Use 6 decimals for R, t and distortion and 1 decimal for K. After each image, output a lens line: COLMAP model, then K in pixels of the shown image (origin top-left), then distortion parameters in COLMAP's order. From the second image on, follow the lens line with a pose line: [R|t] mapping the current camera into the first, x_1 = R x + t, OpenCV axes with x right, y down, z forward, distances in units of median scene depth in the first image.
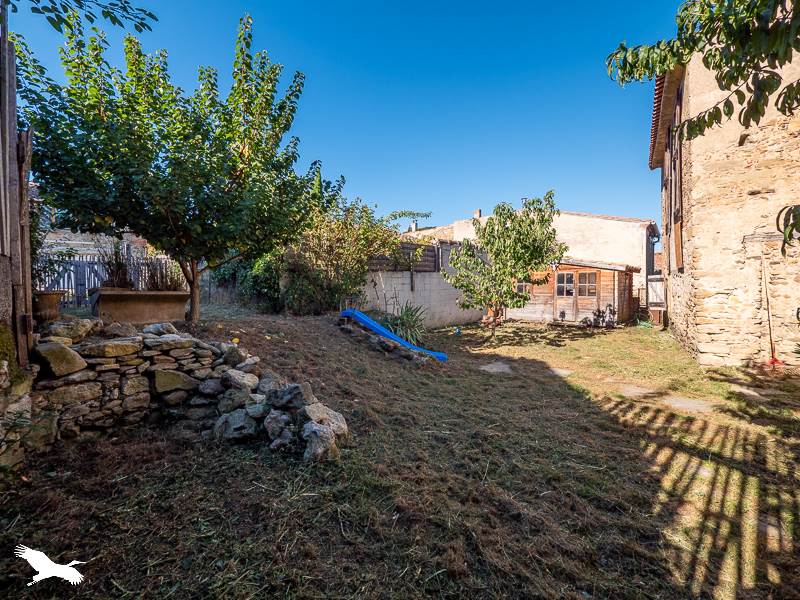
lens RADIAL K [[336.9, 0, 397.4], [0, 336.9, 295.0], [0, 0, 1]] dist [-0.001417, 0.000050]
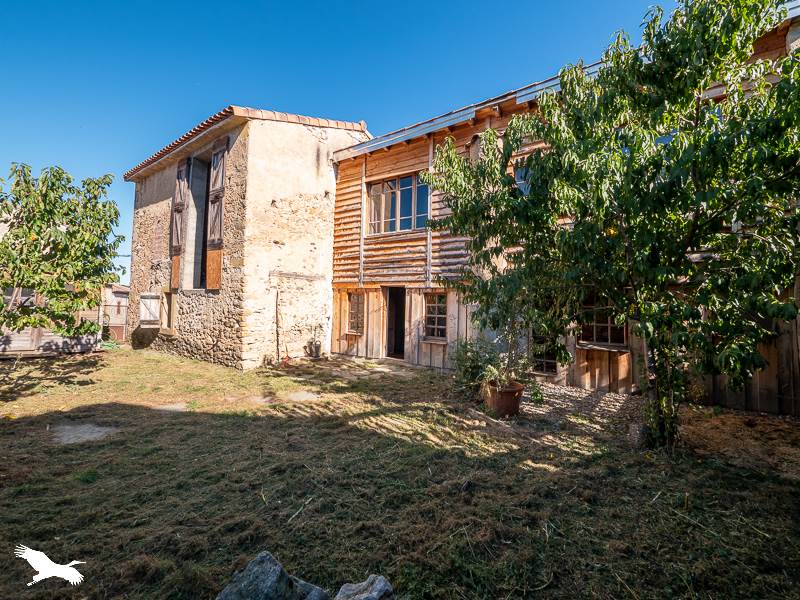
lens RADIAL K [[336.9, 0, 397.4], [0, 336.9, 295.0], [0, 0, 1]] dist [-0.001417, 0.000050]
pose [[-0.076787, 0.058036, 0.995357, -0.411818], [-0.005844, 0.998261, -0.058656, 0.003750], [-0.997030, -0.010321, -0.076315, 0.578786]]
